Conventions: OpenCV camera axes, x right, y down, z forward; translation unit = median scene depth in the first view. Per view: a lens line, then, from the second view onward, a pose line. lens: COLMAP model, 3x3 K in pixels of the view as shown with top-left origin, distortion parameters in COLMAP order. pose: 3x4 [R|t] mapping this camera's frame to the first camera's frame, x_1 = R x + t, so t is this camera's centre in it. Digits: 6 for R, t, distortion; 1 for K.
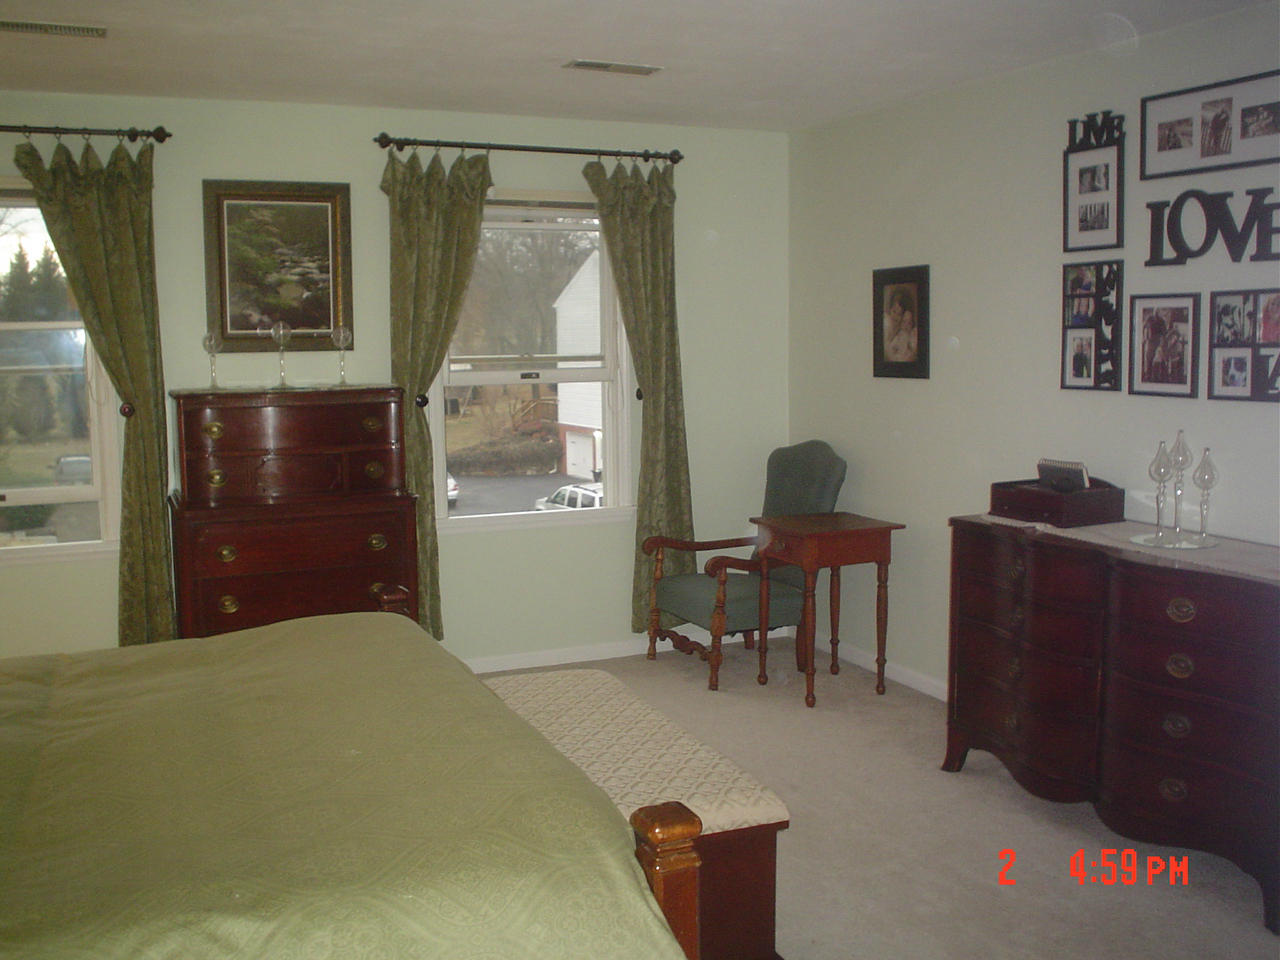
lens RADIAL K [[1242.0, 0, 640.0], [0, 1242.0, 480.0], [0, 0, 1]] dist [-0.119181, 0.088303]
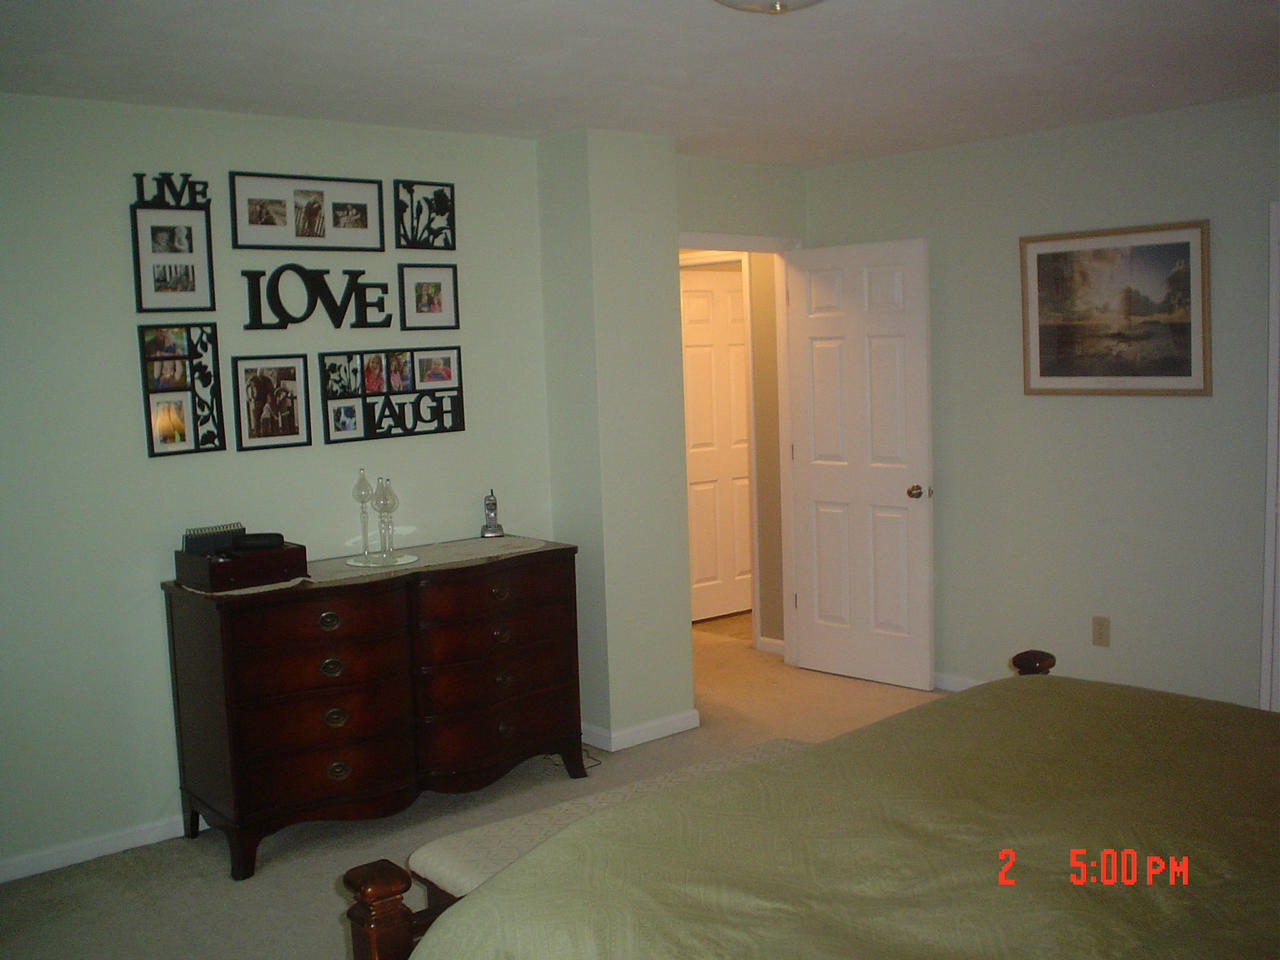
lens RADIAL K [[1242.0, 0, 640.0], [0, 1242.0, 480.0], [0, 0, 1]] dist [-0.119181, 0.088303]
pose [[-0.273085, -0.077037, 0.958900, -0.732844], [0.155320, 0.980179, 0.122980, -0.127908], [-0.949368, 0.182521, -0.255707, 0.992439]]
